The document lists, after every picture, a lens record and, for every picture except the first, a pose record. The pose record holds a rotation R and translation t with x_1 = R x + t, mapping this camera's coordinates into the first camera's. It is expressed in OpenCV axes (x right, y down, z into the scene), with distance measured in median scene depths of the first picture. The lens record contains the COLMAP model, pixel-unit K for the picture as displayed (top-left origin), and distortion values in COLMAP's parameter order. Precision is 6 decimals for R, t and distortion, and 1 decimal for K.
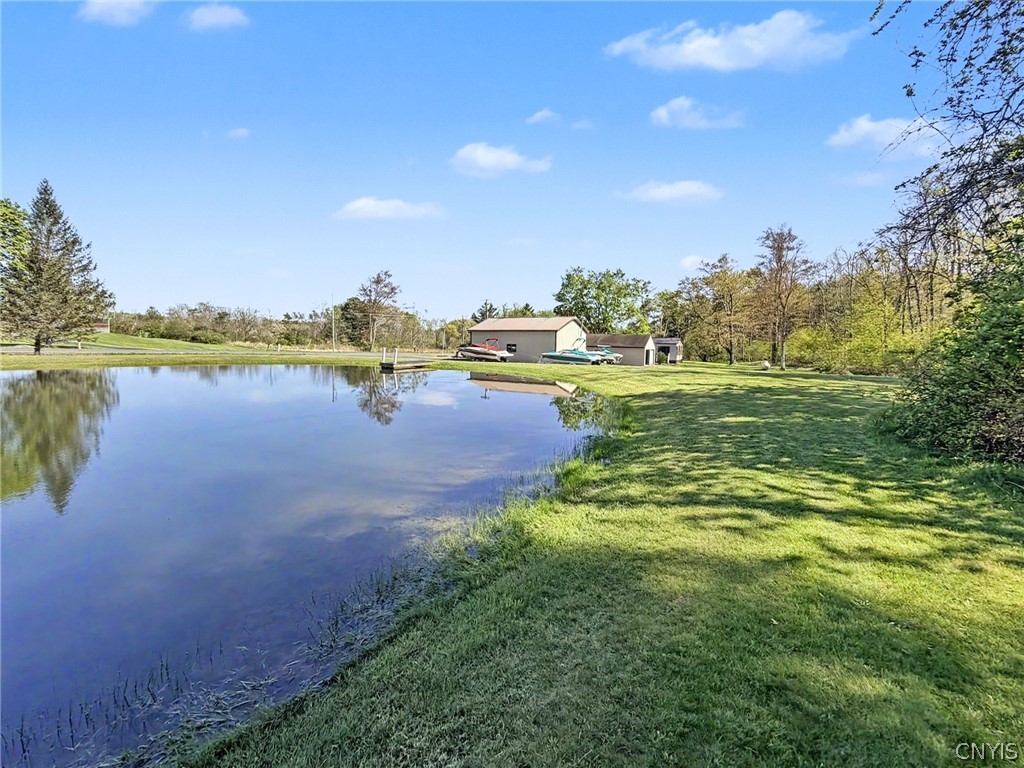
lens RADIAL K [[425.7, 0, 512.0], [0, 425.7, 384.0], [0, 0, 1]] dist [-0.000773, -0.000042]
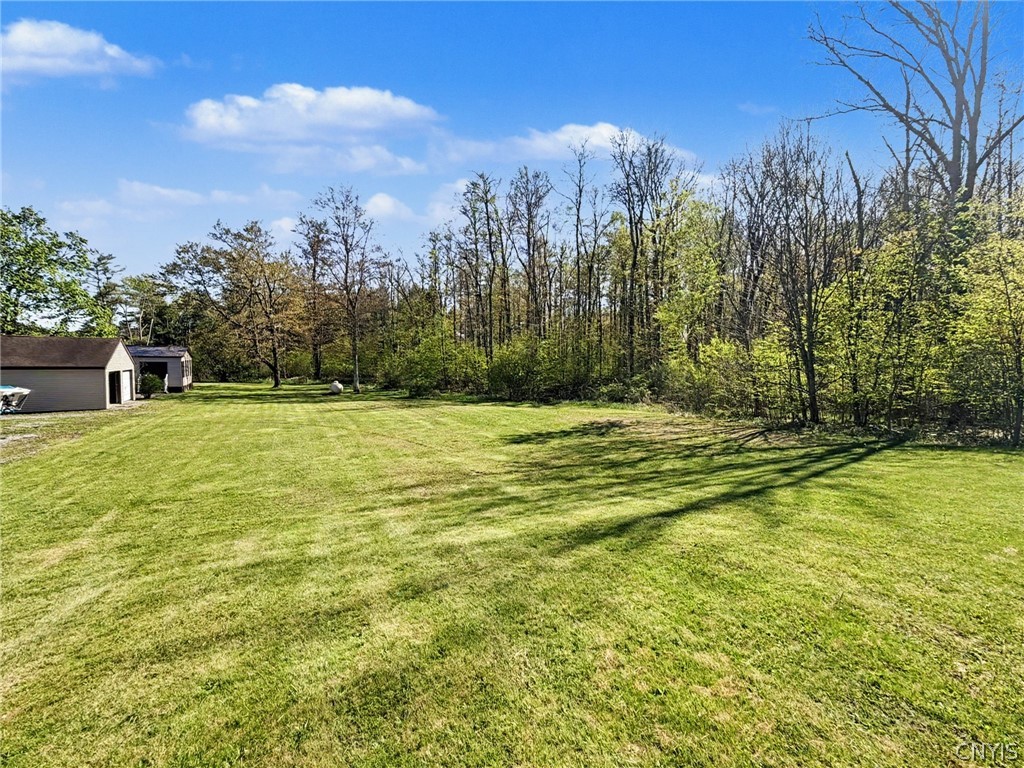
lens RADIAL K [[425.7, 0, 512.0], [0, 425.7, 384.0], [0, 0, 1]] dist [-0.000773, -0.000042]
pose [[0.494508, -0.052426, 0.867590, 0.101808], [0.074011, 0.997094, 0.018067, -0.033544], [-0.866016, 0.055277, 0.496951, 0.308968]]
